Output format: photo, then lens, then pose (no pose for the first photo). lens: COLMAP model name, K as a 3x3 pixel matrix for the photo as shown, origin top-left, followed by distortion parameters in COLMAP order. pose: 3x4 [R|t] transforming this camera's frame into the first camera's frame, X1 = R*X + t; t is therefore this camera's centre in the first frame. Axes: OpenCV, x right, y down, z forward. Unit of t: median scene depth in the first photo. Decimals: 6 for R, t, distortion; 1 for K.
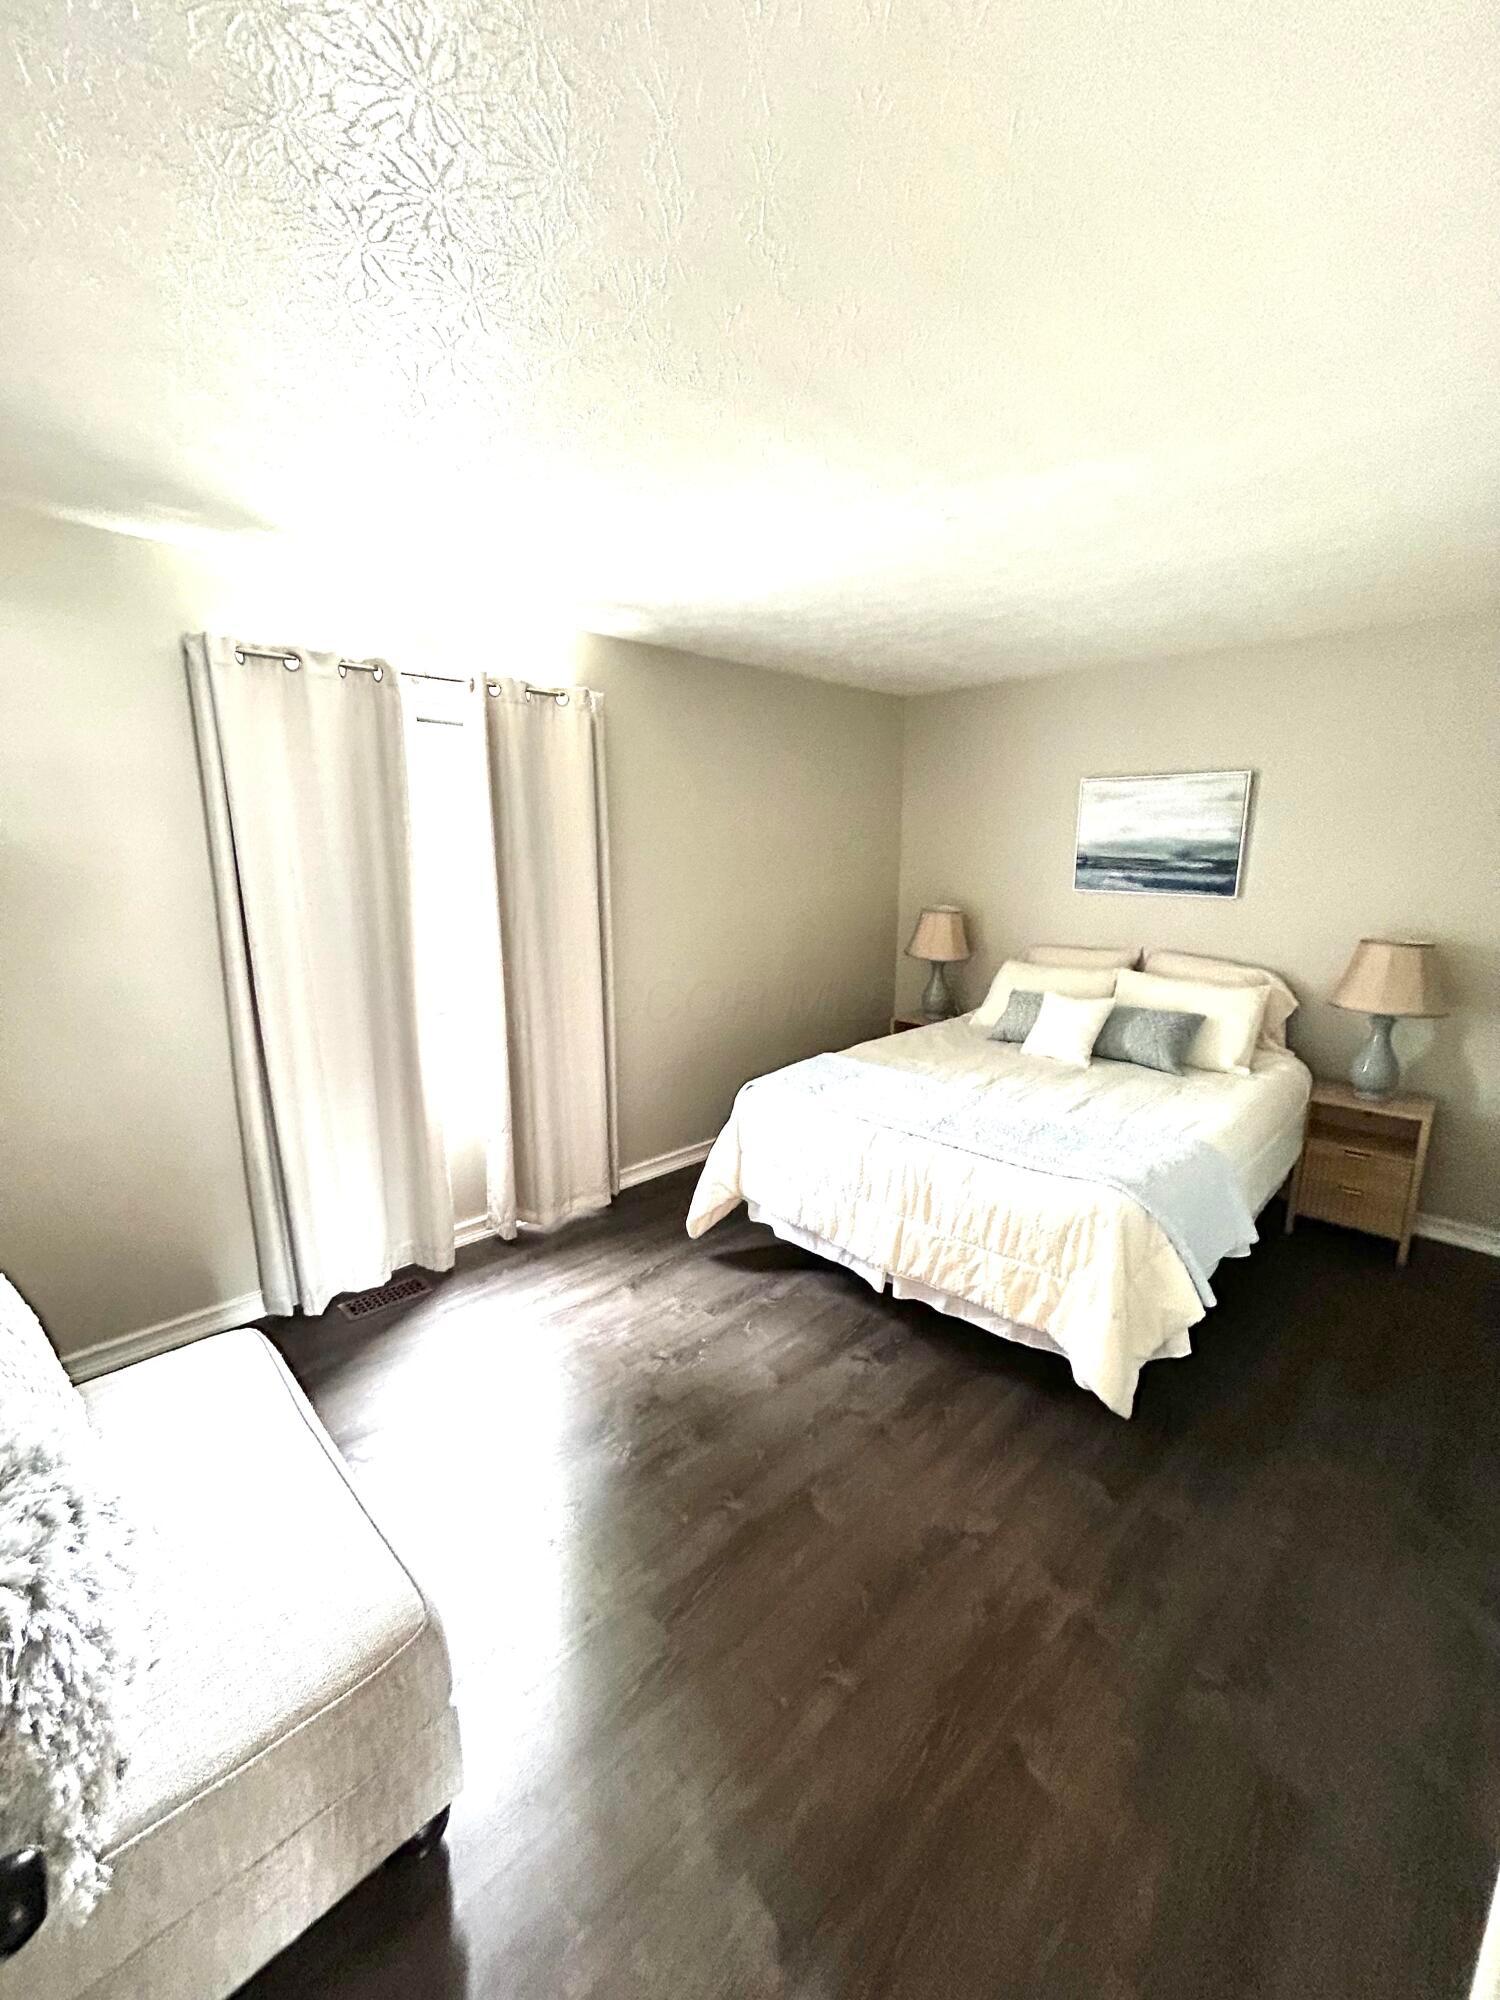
lens RADIAL K [[800.8, 0, 750.0], [0, 800.8, 997.4], [0, 0, 1]] dist [-0.001537, 0.001758]
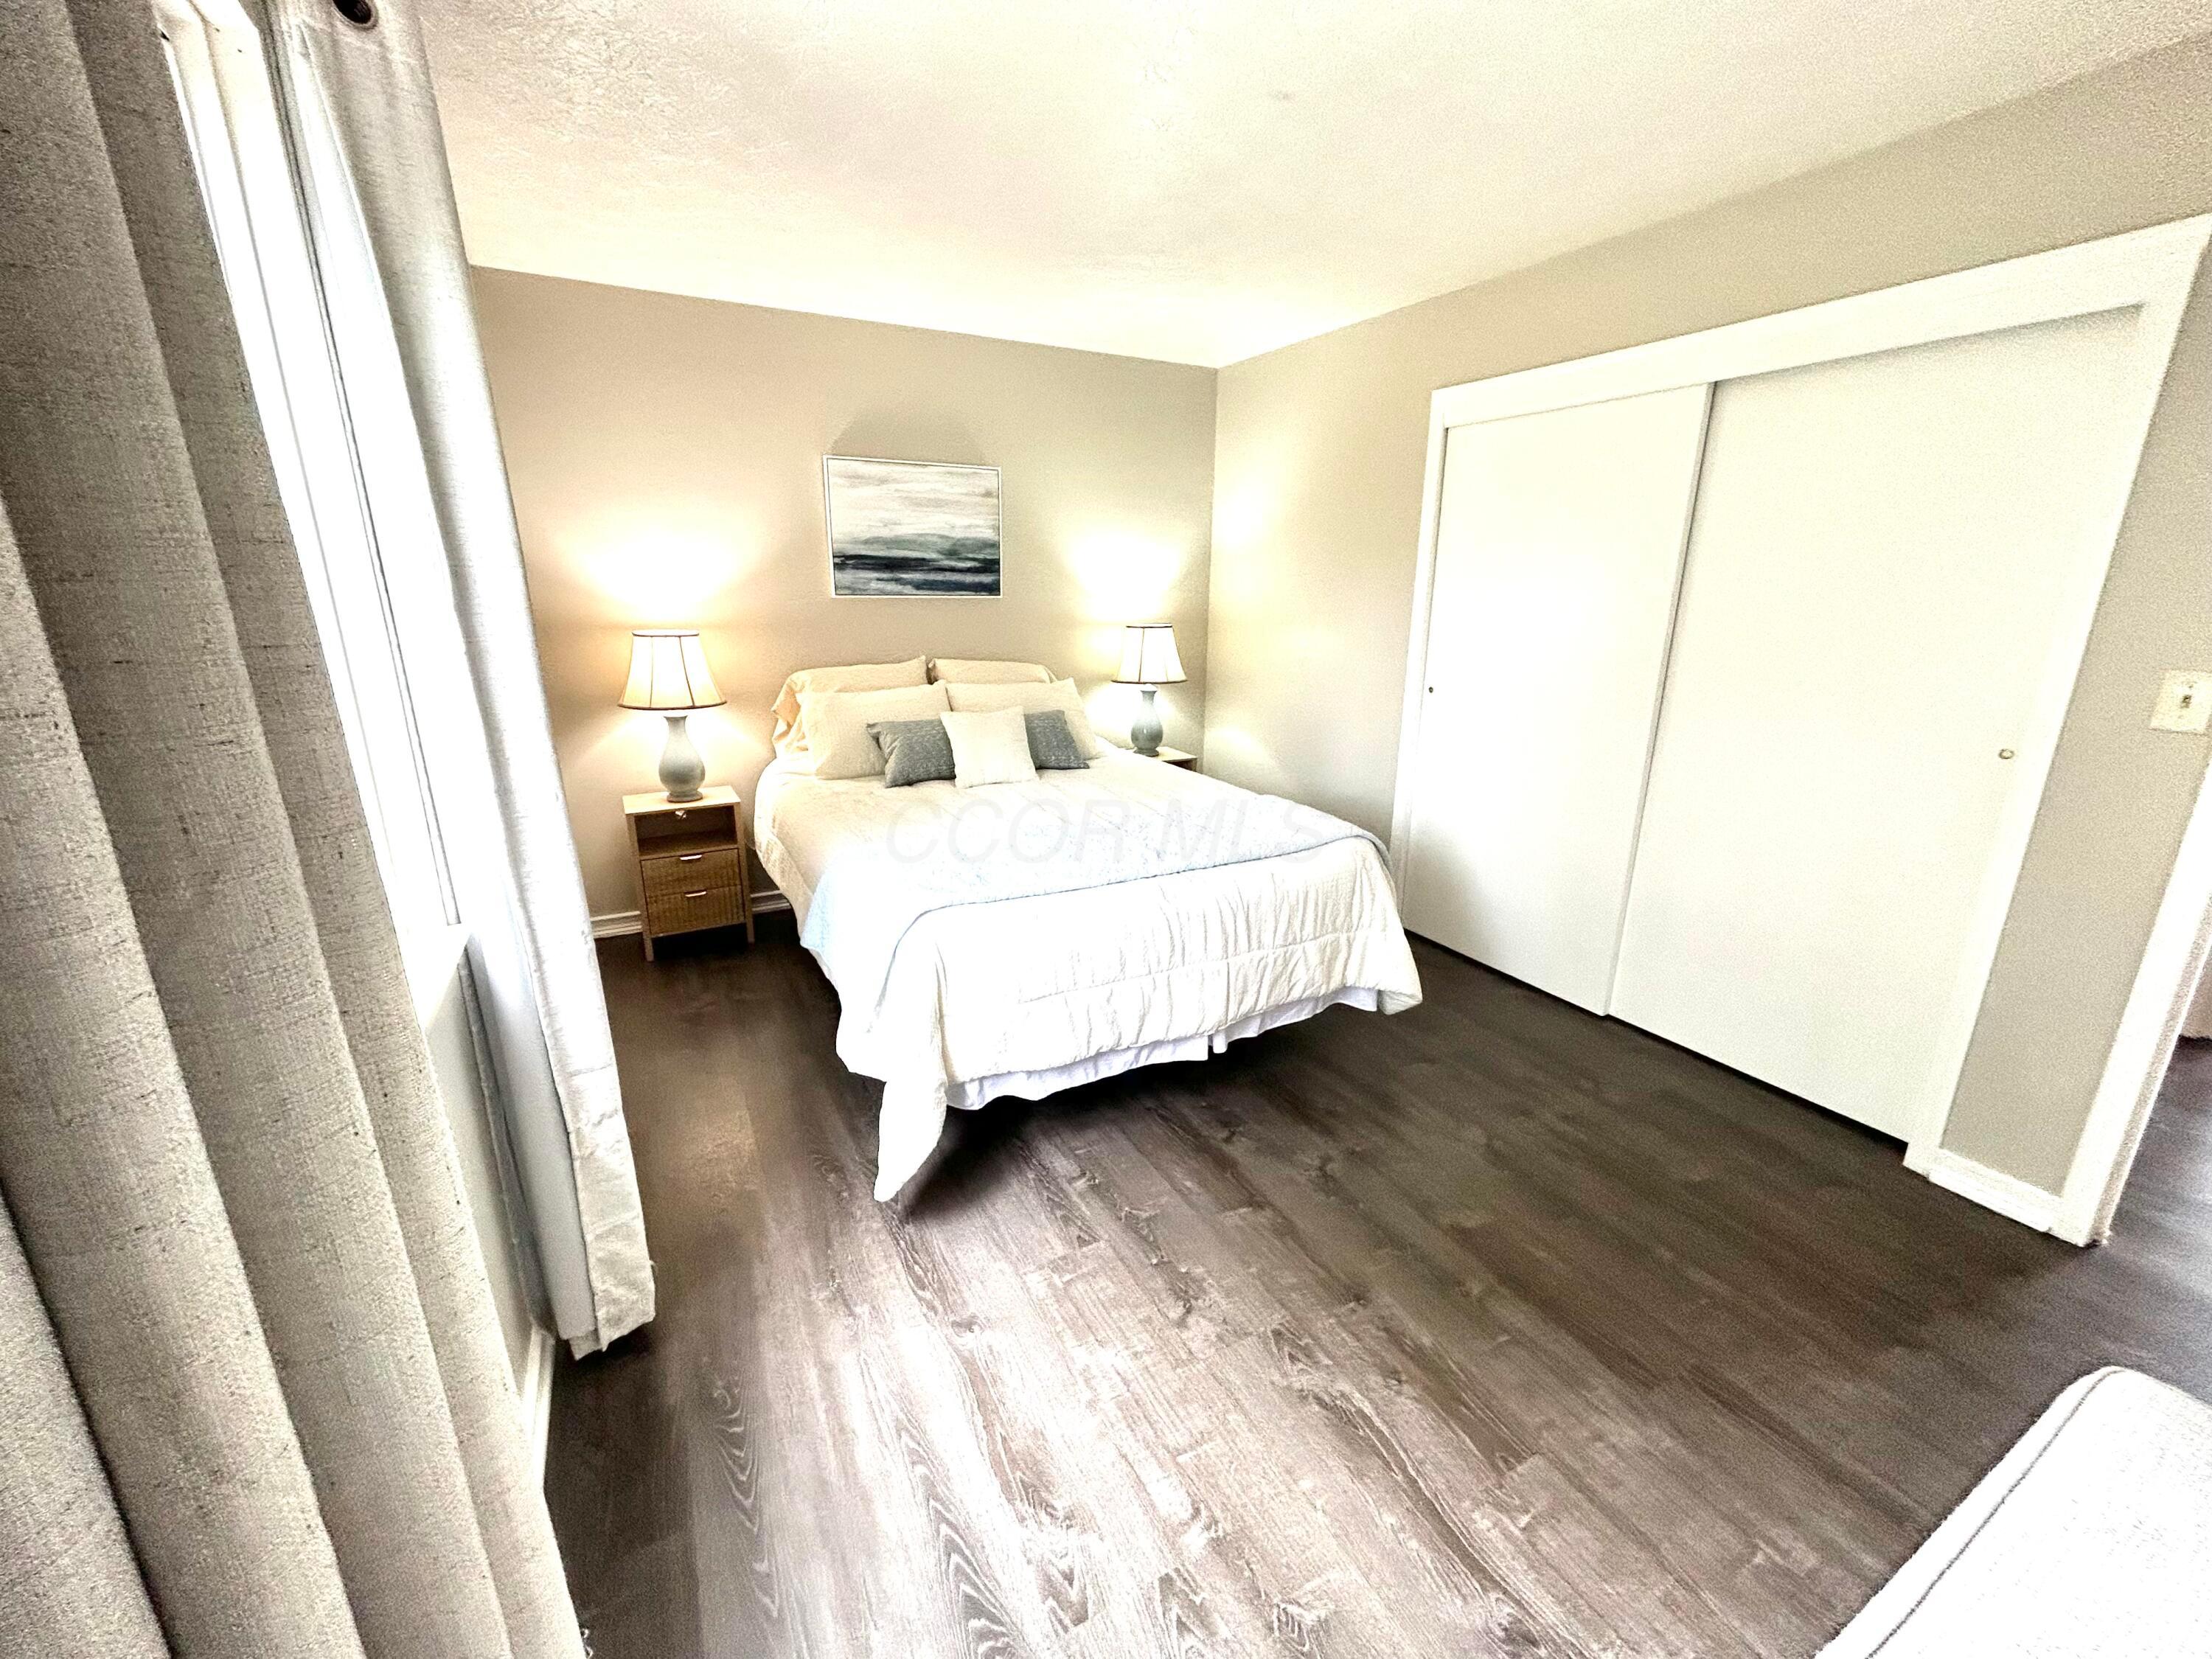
lens RADIAL K [[885.6, 0, 1110.2], [0, 885.6, 835.0], [0, 0, 1]] dist [-0.001537, 0.001758]
pose [[0.277717, -0.262093, 0.924219, -0.473664], [0.175207, 0.959746, 0.219521, -0.058102], [-0.944551, 0.100965, 0.312458, 0.553917]]
